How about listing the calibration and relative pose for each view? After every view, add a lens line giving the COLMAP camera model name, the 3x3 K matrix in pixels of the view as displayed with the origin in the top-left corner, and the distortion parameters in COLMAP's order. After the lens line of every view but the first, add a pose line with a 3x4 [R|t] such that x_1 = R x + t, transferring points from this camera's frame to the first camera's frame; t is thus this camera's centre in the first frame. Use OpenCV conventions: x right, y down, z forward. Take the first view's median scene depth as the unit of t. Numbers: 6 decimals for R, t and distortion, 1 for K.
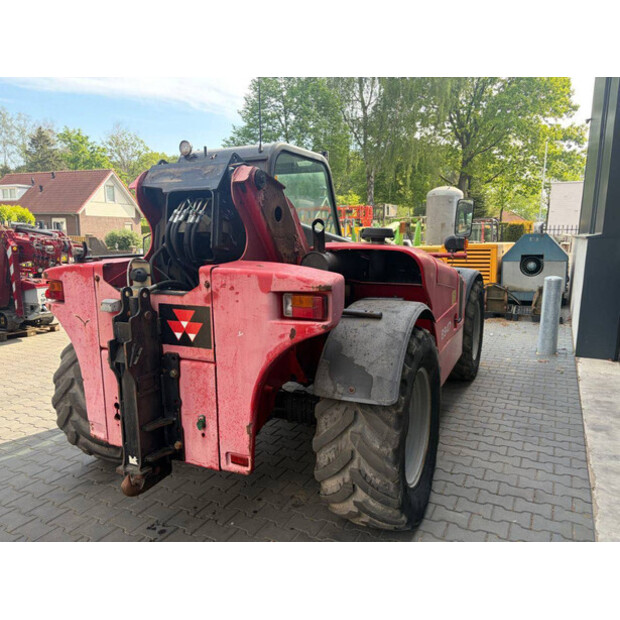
lens RADIAL K [[463.6, 0, 311.6], [0, 463.6, 303.3], [0, 0, 1]] dist [0.080893, -0.101929]
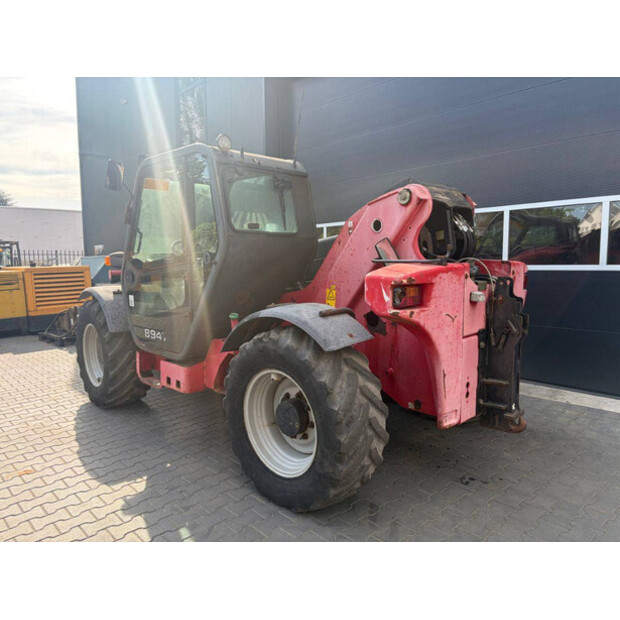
lens RADIAL K [[463.6, 0, 311.6], [0, 463.6, 303.3], [0, 0, 1]] dist [0.080893, -0.101929]
pose [[0.338949, -0.092423, 0.936254, -1.798506], [0.148278, 0.987973, 0.043849, -0.101137], [-0.929047, 0.123963, 0.348577, 1.031420]]
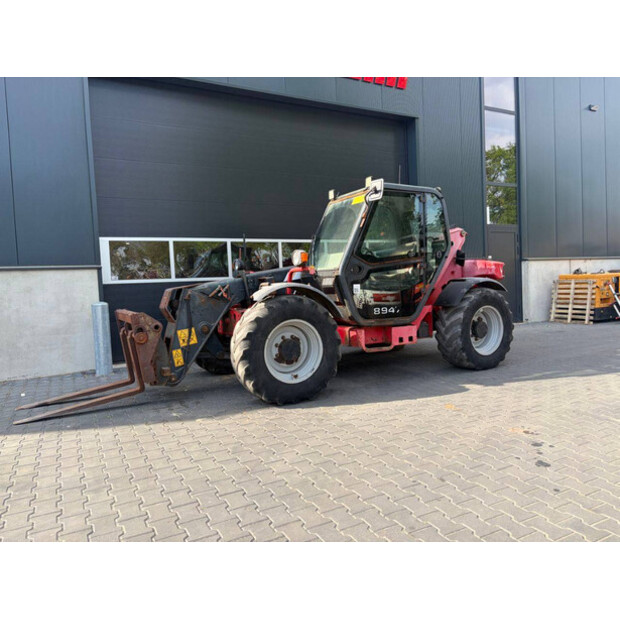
lens RADIAL K [[463.6, 0, 311.6], [0, 463.6, 303.3], [0, 0, 1]] dist [0.080893, -0.101929]
pose [[-0.814705, 0.008388, 0.579815, -1.417813], [0.123316, 0.979530, 0.159102, -0.458971], [-0.566612, 0.201121, -0.799062, 4.361696]]
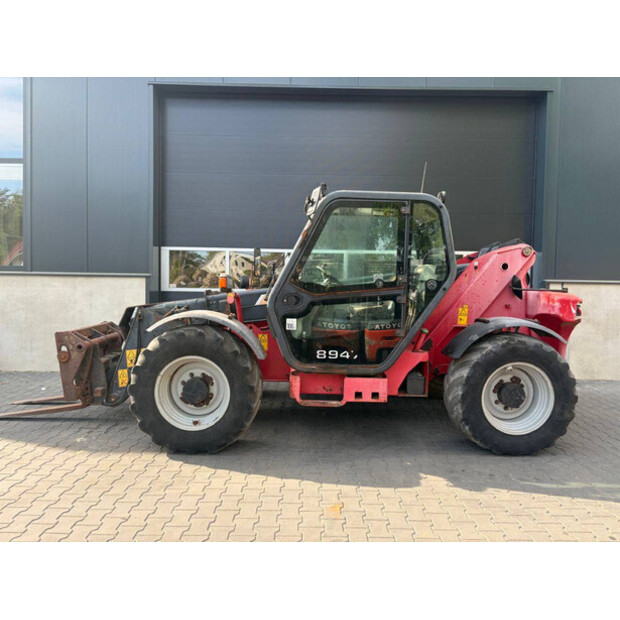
lens RADIAL K [[463.6, 0, 311.6], [0, 463.6, 303.3], [0, 0, 1]] dist [0.080893, -0.101929]
pose [[-0.462512, -0.044554, 0.885493, -1.930505], [0.110553, 0.988044, 0.107459, -0.406747], [-0.879693, 0.147595, -0.452057, 3.126141]]
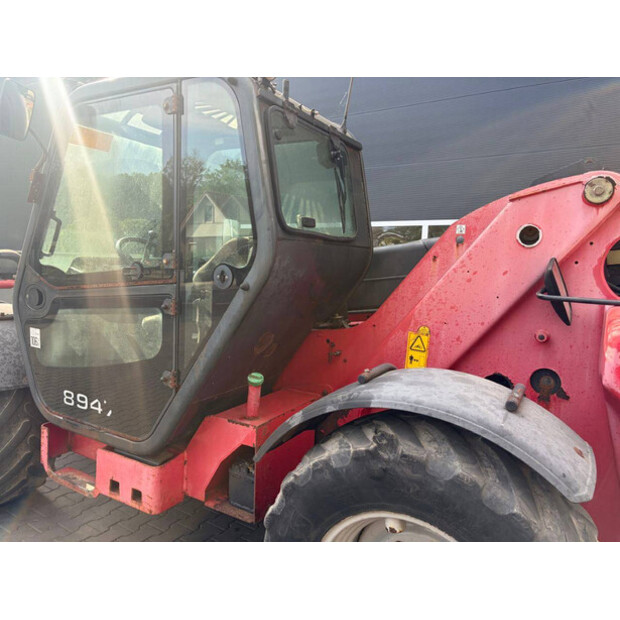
lens RADIAL K [[463.6, 0, 311.6], [0, 463.6, 303.3], [0, 0, 1]] dist [0.080893, -0.101929]
pose [[0.091869, -0.088157, 0.991861, -1.279851], [0.109491, 0.990928, 0.077933, -0.230224], [-0.989733, 0.101440, 0.100688, 1.622854]]
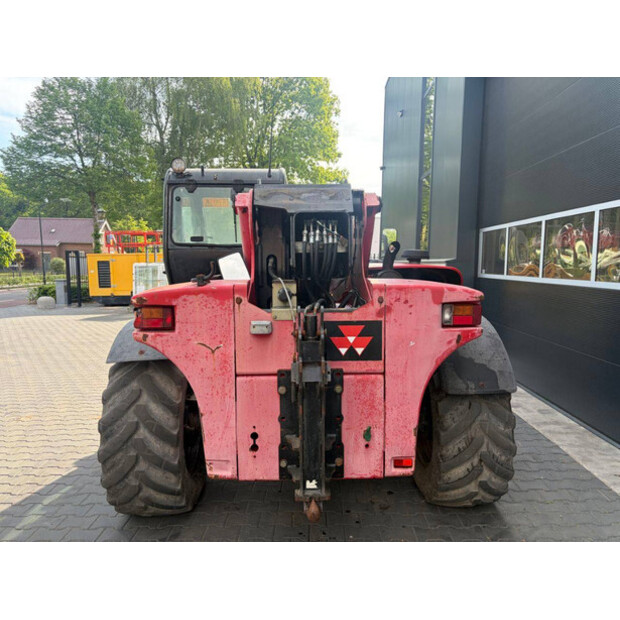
lens RADIAL K [[463.6, 0, 311.6], [0, 463.6, 303.3], [0, 0, 1]] dist [0.080893, -0.101929]
pose [[0.896569, -0.040999, 0.441002, -0.790567], [0.065988, 0.996958, -0.041470, 0.001599], [-0.437960, 0.066282, 0.896548, 0.107137]]
